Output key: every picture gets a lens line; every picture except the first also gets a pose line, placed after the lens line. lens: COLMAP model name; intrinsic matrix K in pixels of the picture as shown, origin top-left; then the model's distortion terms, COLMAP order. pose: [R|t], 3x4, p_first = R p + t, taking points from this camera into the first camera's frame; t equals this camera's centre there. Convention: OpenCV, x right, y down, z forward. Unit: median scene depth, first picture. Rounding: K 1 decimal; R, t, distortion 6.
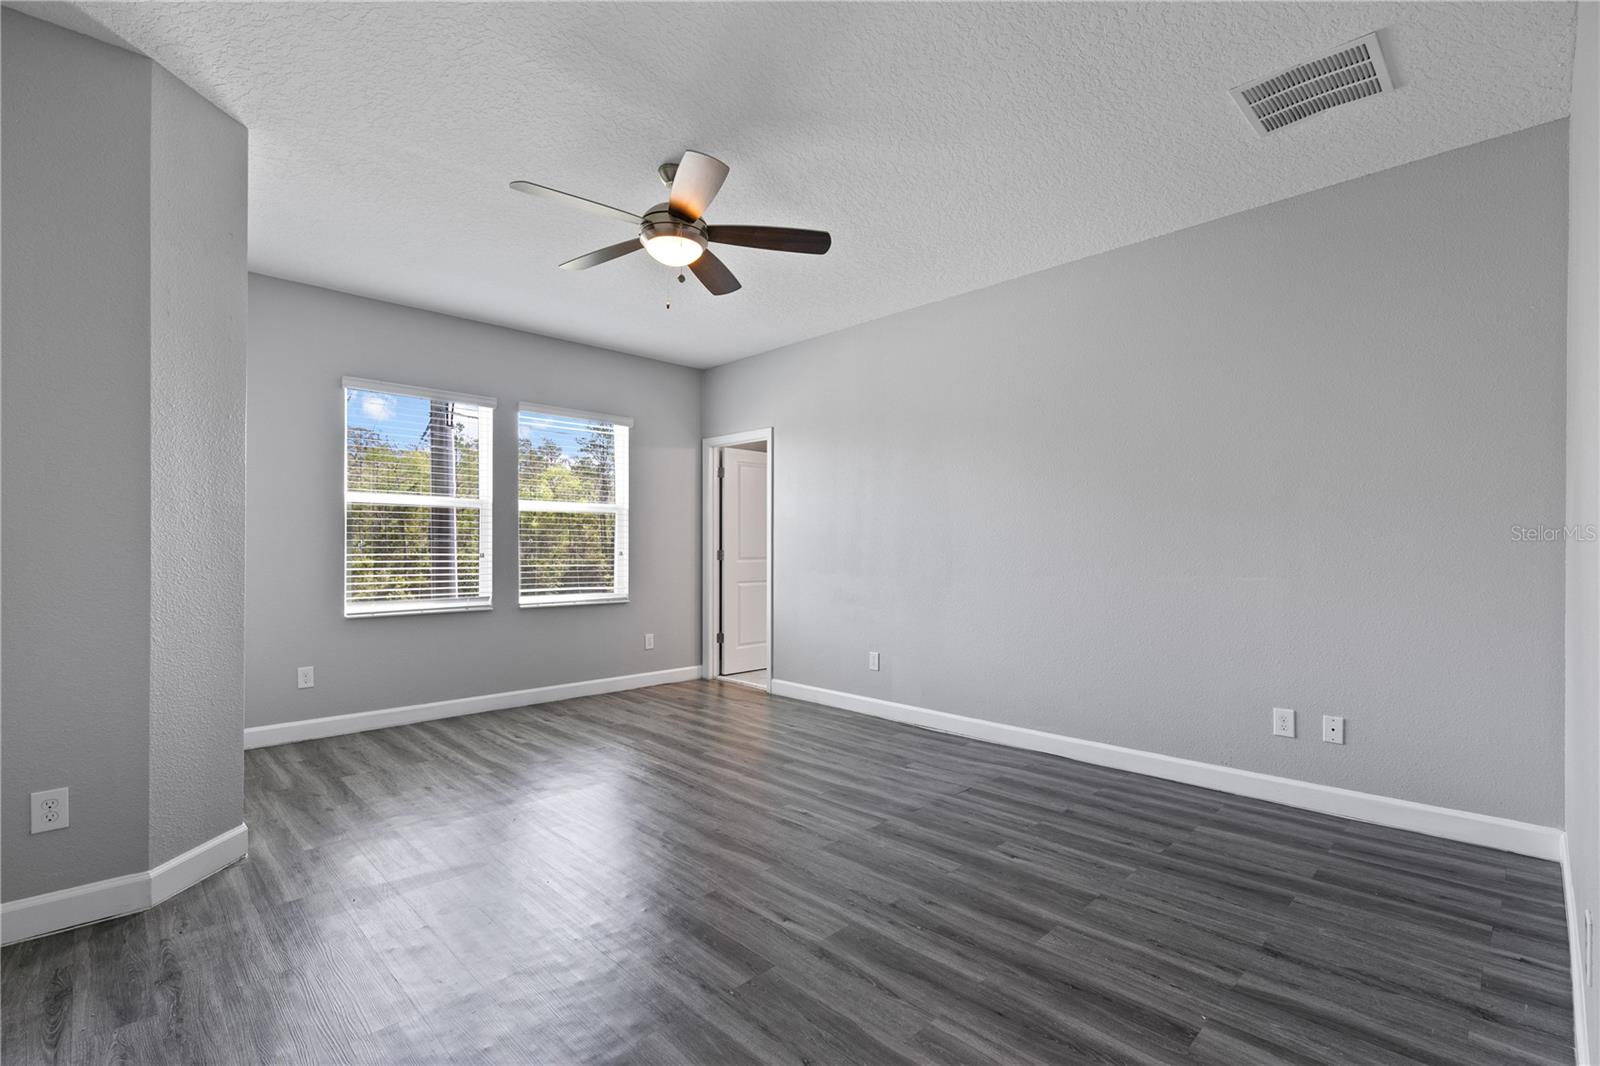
lens RADIAL K [[721.4, 0, 806.9], [0, 721.4, 528.5], [0, 0, 1]] dist [0.002811, 0.000321]
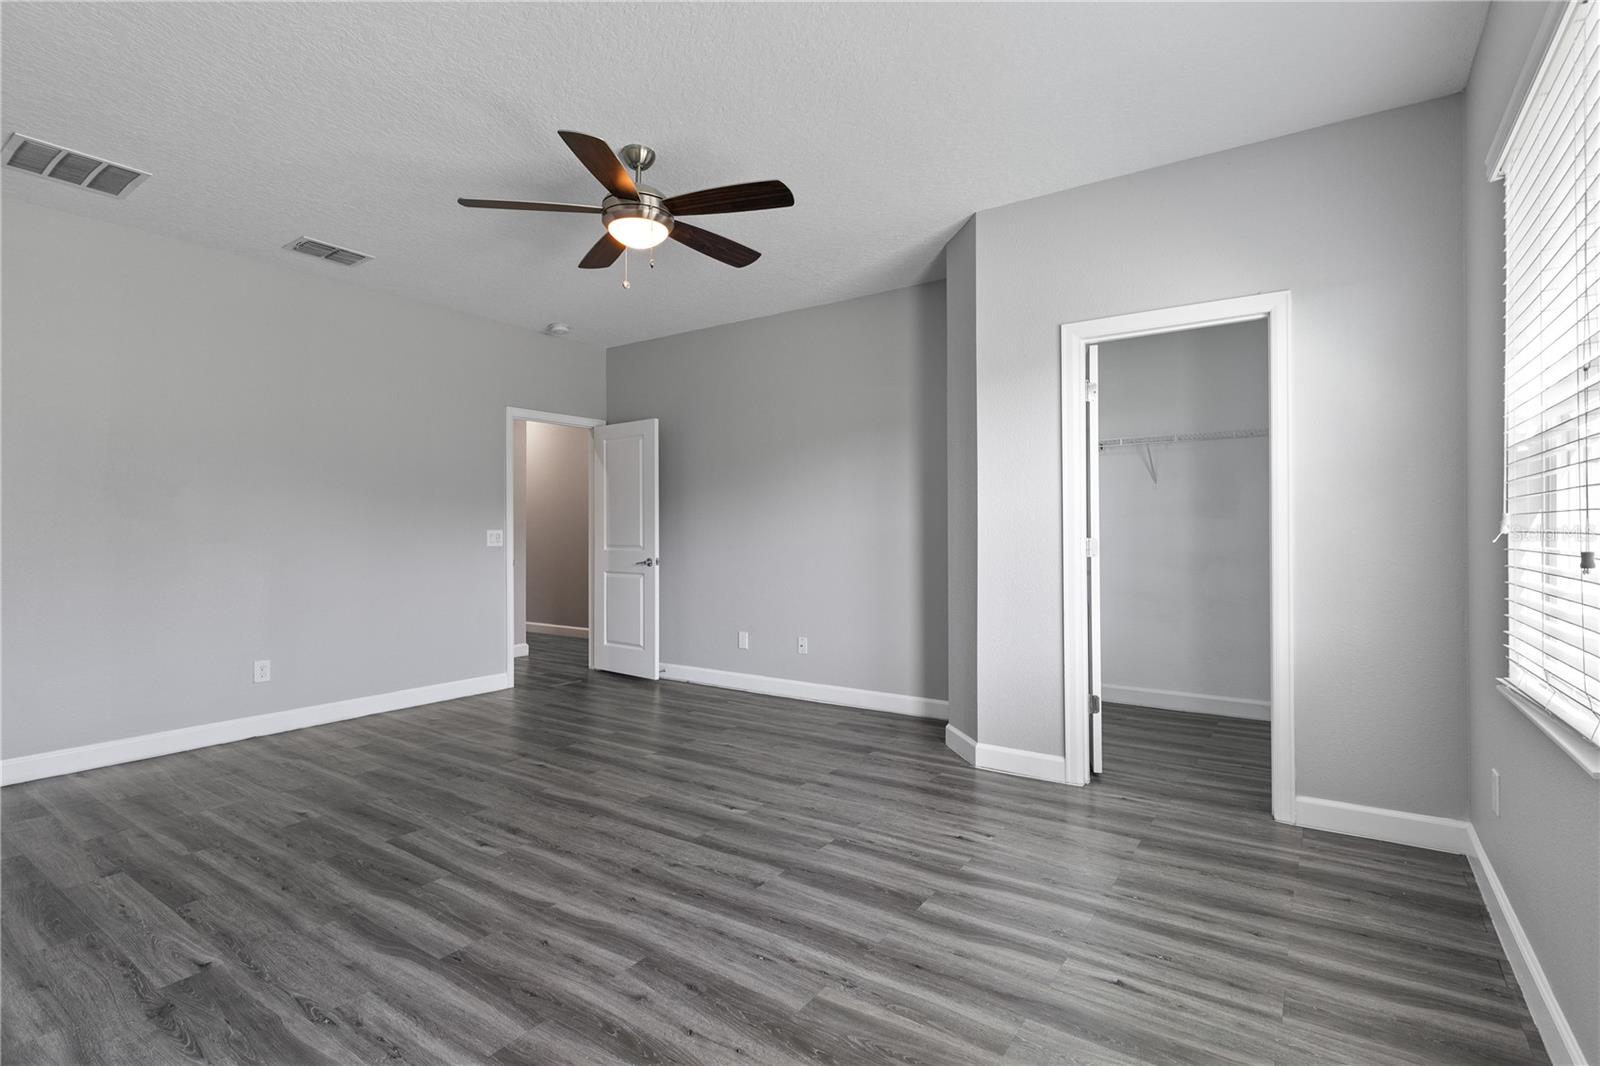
lens RADIAL K [[738.3, 0, 802.8], [0, 738.3, 527.4], [0, 0, 1]] dist [0.008735, 0.001045]
pose [[-0.981973, 0.002946, -0.188998, -0.183812], [0.009242, 0.999431, -0.032440, 0.056340], [0.188795, -0.033602, -0.981441, 1.734968]]
